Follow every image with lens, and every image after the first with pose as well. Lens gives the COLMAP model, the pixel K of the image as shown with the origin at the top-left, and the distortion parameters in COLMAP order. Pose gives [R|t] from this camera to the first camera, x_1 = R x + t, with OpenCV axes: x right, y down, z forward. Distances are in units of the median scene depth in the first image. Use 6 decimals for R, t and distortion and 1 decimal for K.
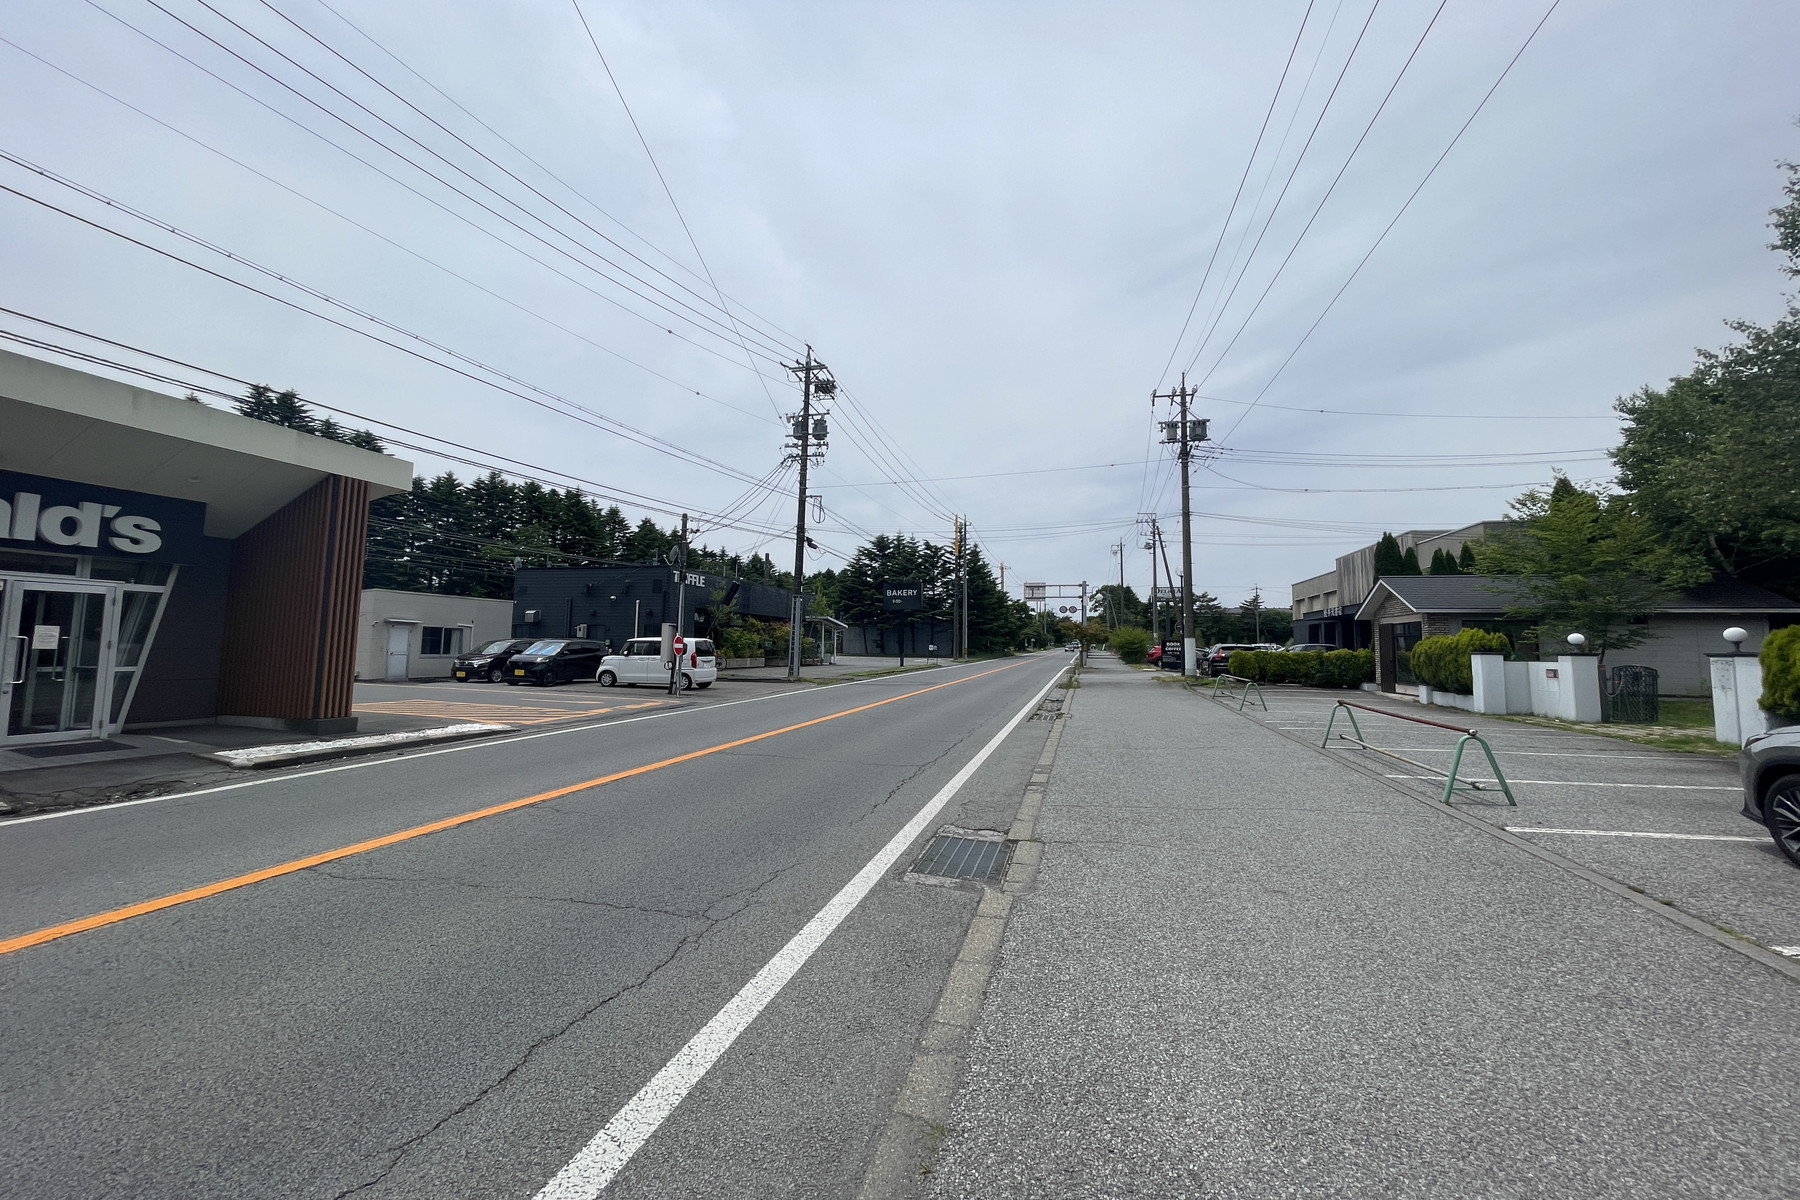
lens RADIAL K [[722.5, 0, 893.8], [0, 722.5, 563.3], [0, 0, 1]] dist [-0.008340, 0.000093]
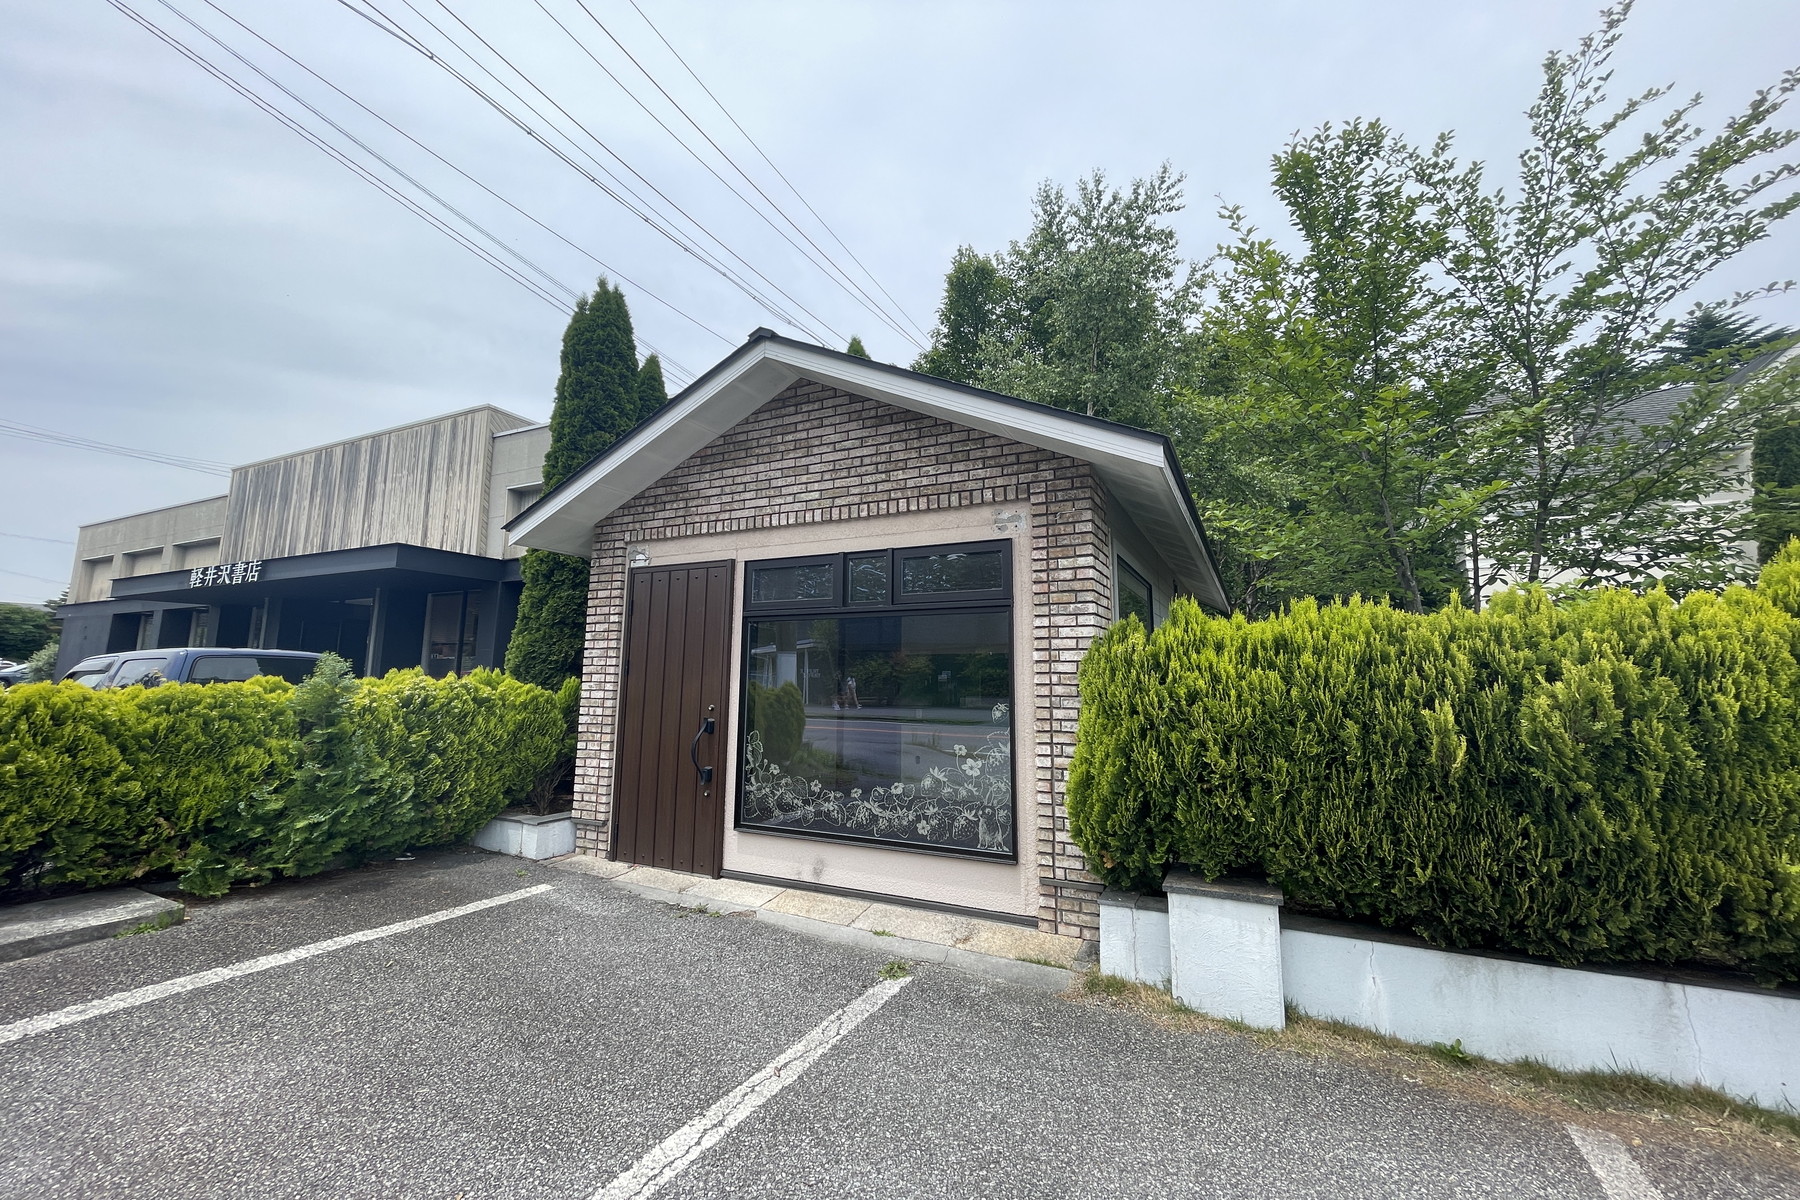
lens RADIAL K [[722.5, 0, 893.8], [0, 722.5, 563.3], [0, 0, 1]] dist [-0.008340, 0.000093]
pose [[0.187960, 0.146802, 0.971144, 0.370701], [-0.117060, 0.985067, -0.126251, 0.083899], [-0.975176, -0.089952, 0.202338, 0.702343]]
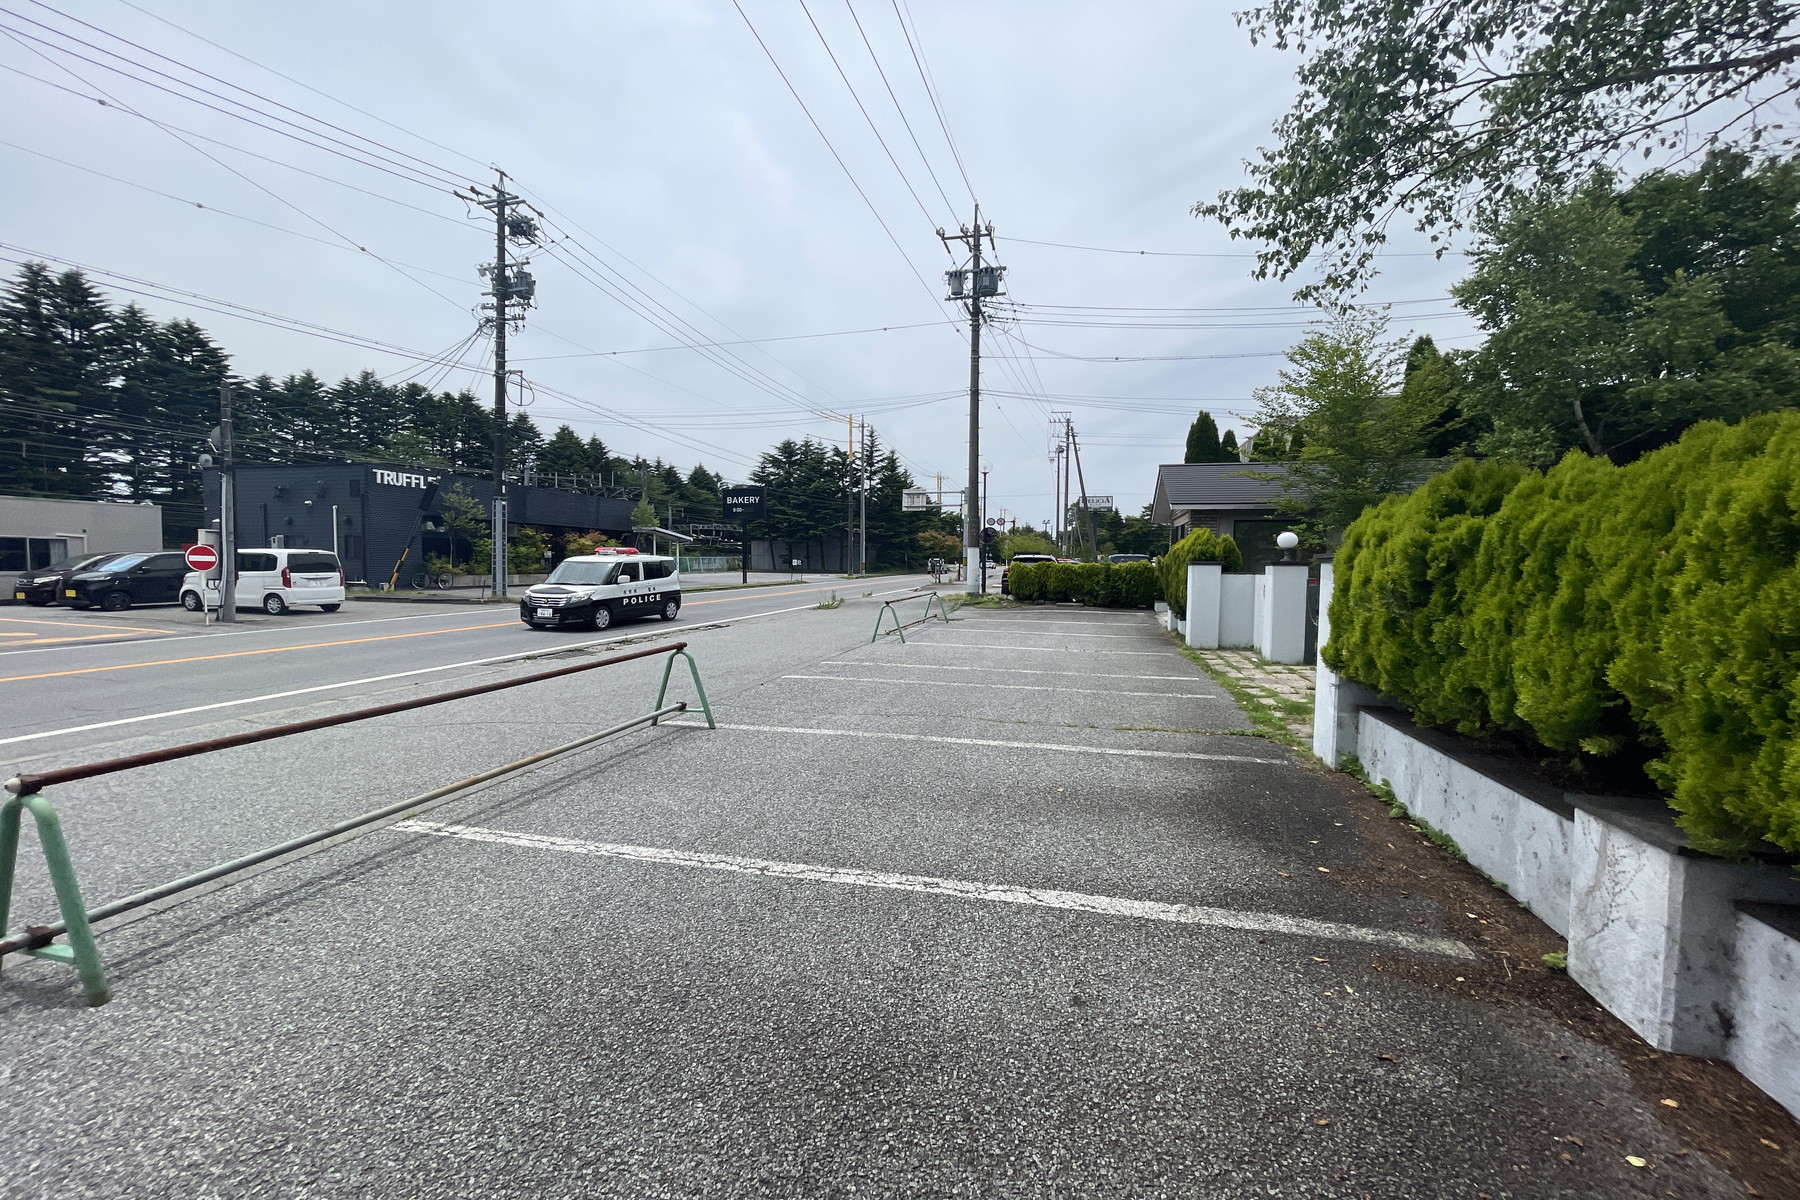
lens RADIAL K [[723.4, 0, 904.4], [0, 723.4, 592.6], [0, 0, 1]] dist [-0.006908, 0.000090]
pose [[0.999958, -0.004526, 0.007971, 0.304526], [0.003233, 0.987870, 0.155252, 0.024474], [-0.008577, -0.155219, 0.987843, 0.169355]]
